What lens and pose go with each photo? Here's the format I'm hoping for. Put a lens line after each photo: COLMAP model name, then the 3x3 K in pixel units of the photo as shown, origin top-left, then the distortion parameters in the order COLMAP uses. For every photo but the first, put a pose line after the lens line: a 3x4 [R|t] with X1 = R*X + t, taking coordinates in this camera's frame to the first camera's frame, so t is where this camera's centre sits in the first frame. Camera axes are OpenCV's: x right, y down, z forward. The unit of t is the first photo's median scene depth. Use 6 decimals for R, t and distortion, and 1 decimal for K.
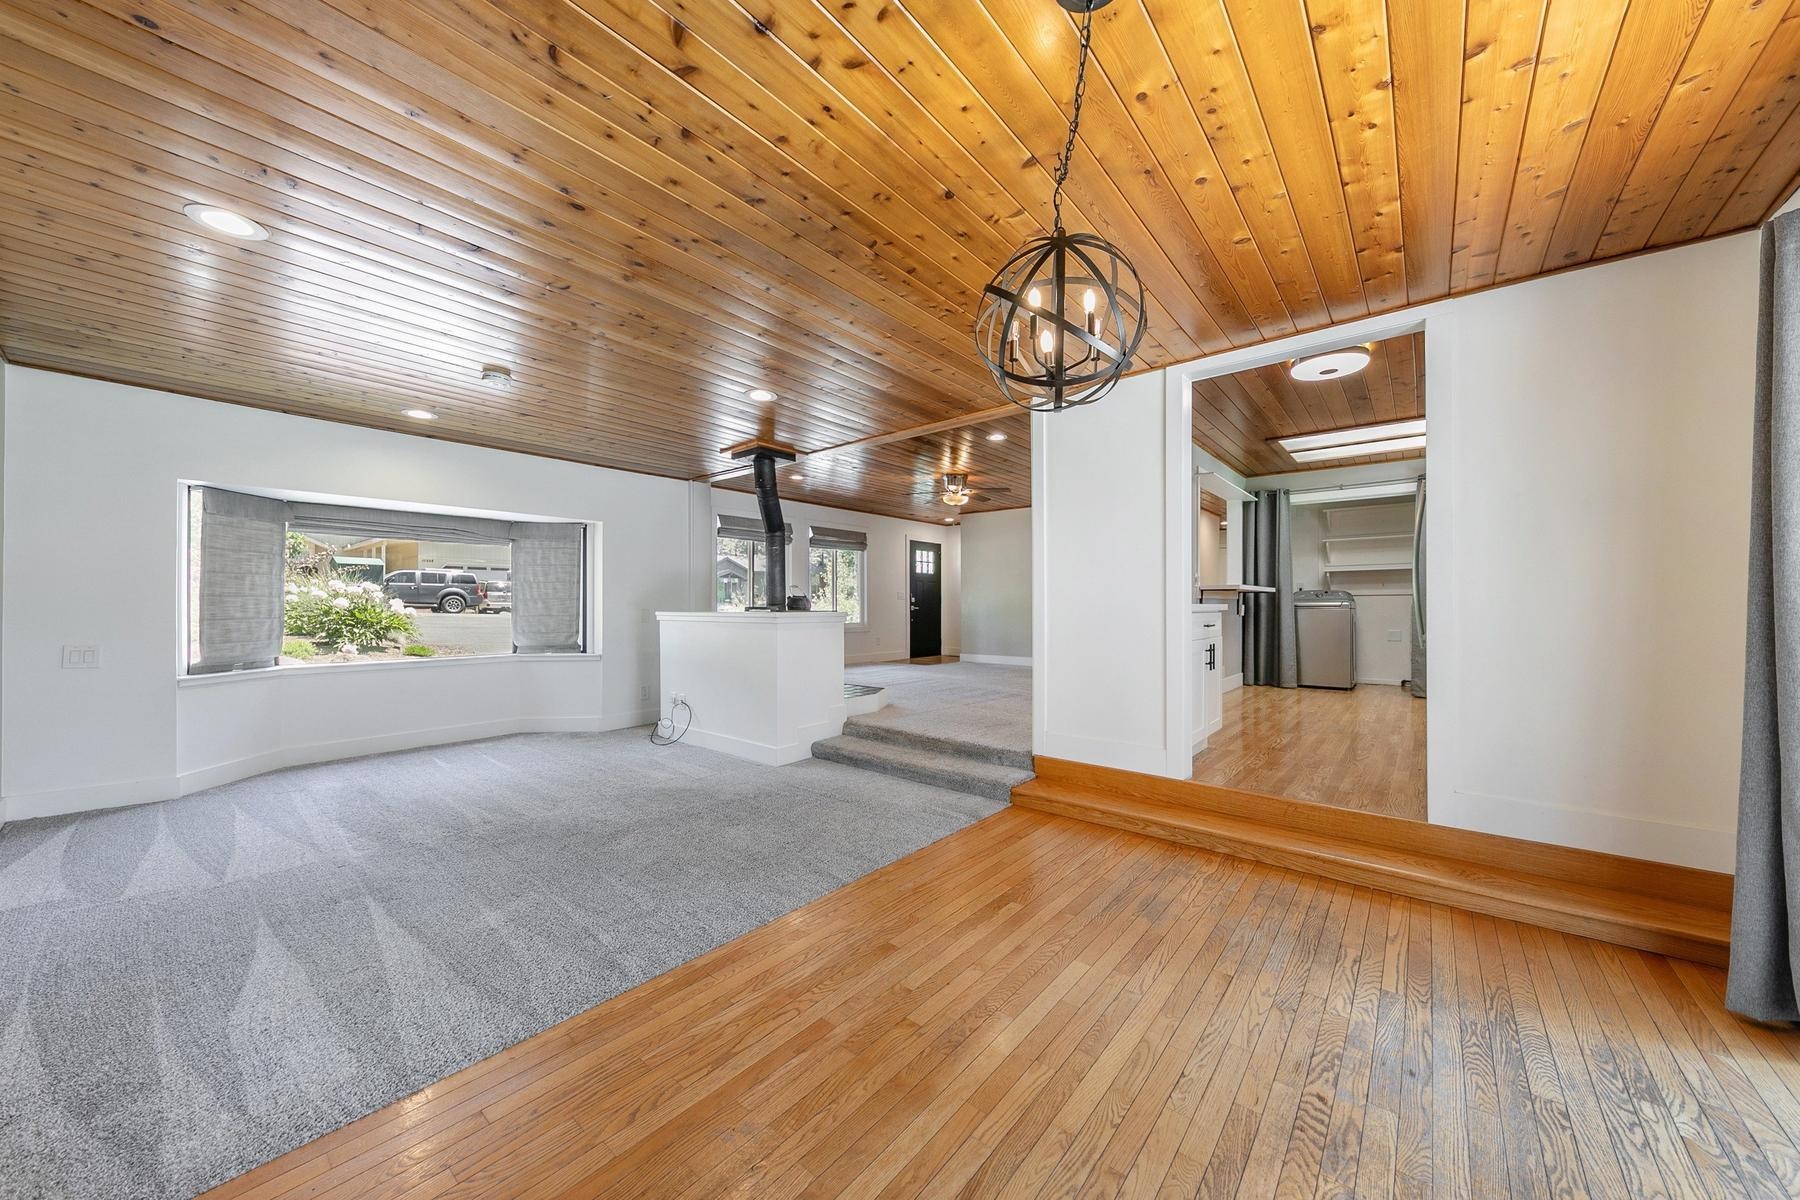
lens RADIAL K [[613.7, 0, 899.0], [0, 613.7, 603.2], [0, 0, 1]] dist [0.008323, -0.000775]
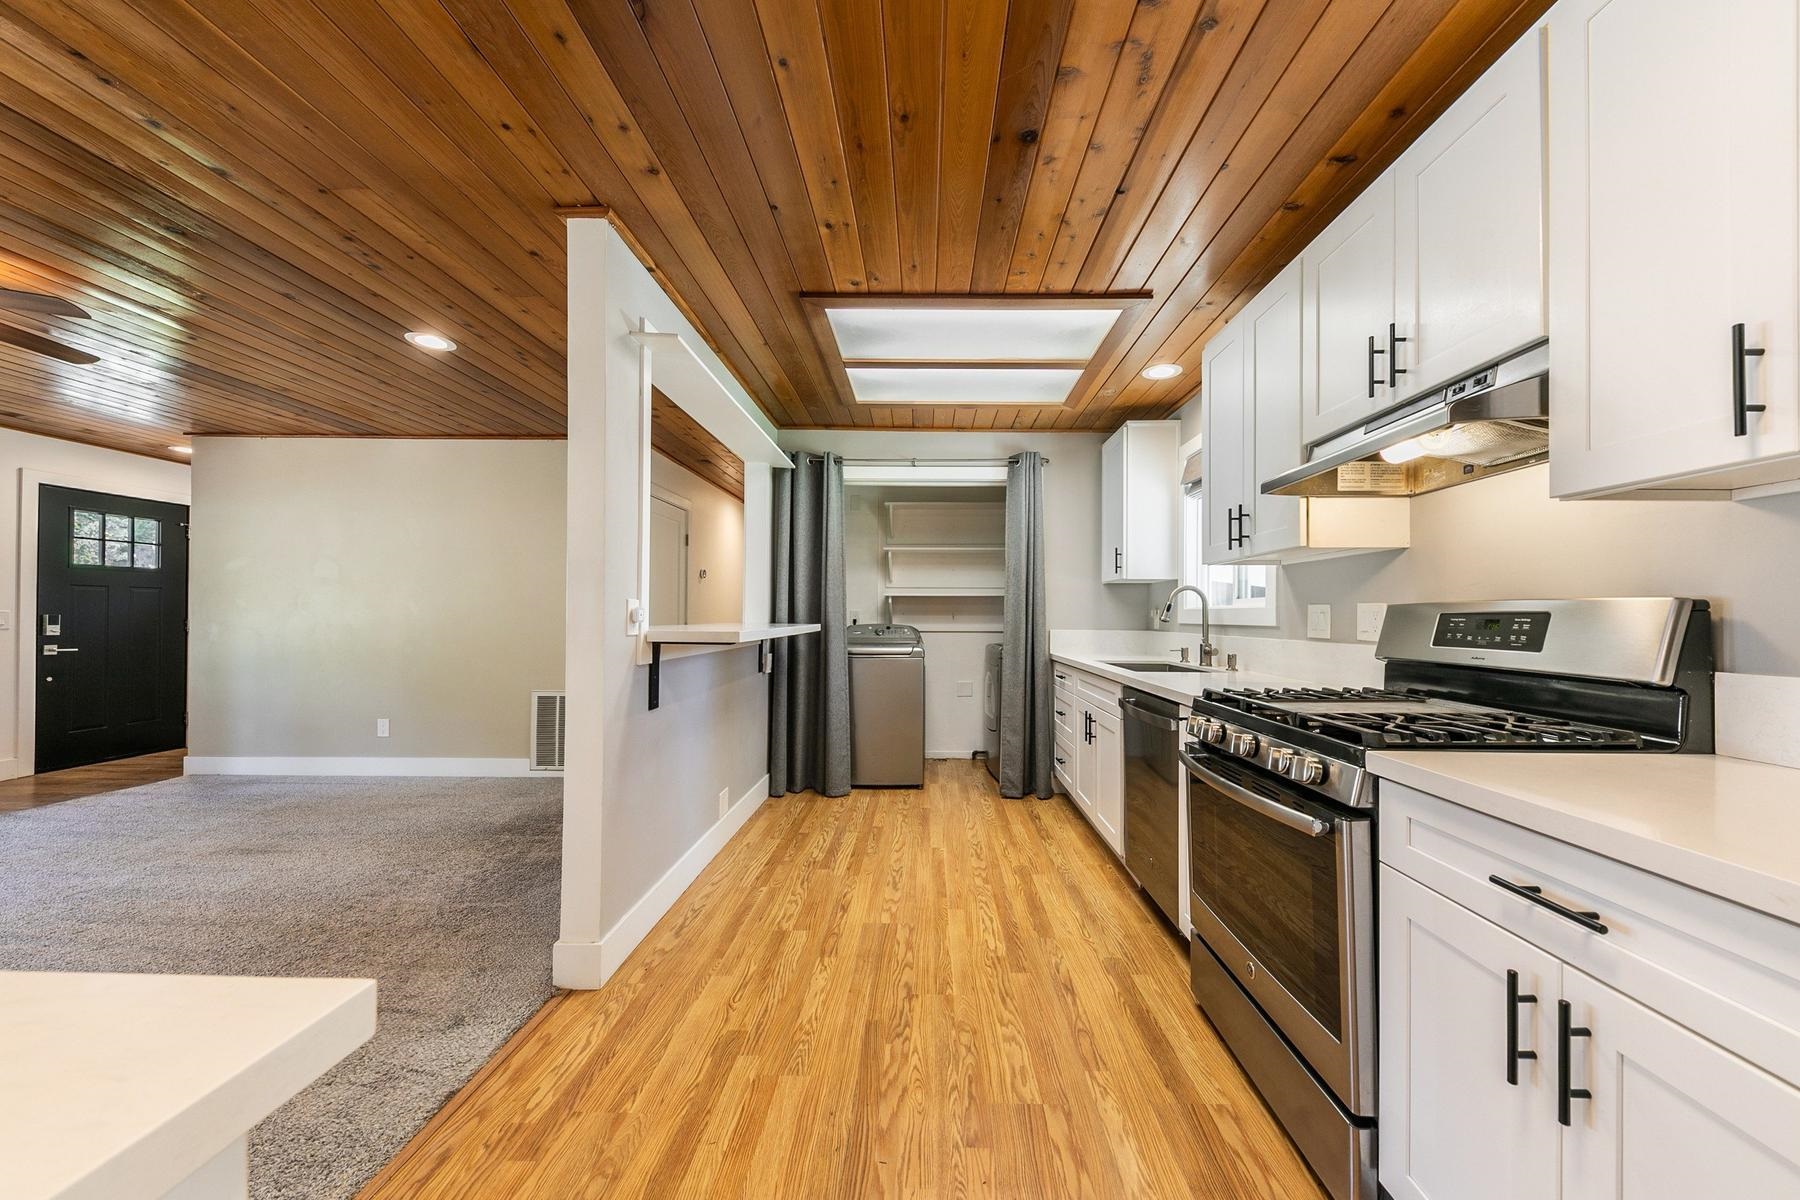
lens RADIAL K [[613.7, 0, 925.3], [0, 613.7, 609.6], [0, 0, 1]] dist [0.008323, -0.000775]
pose [[0.756722, 0.006601, 0.653704, 0.304194], [-0.006678, 0.999975, -0.002367, -0.036137], [-0.653703, -0.002574, 0.756747, 0.492419]]
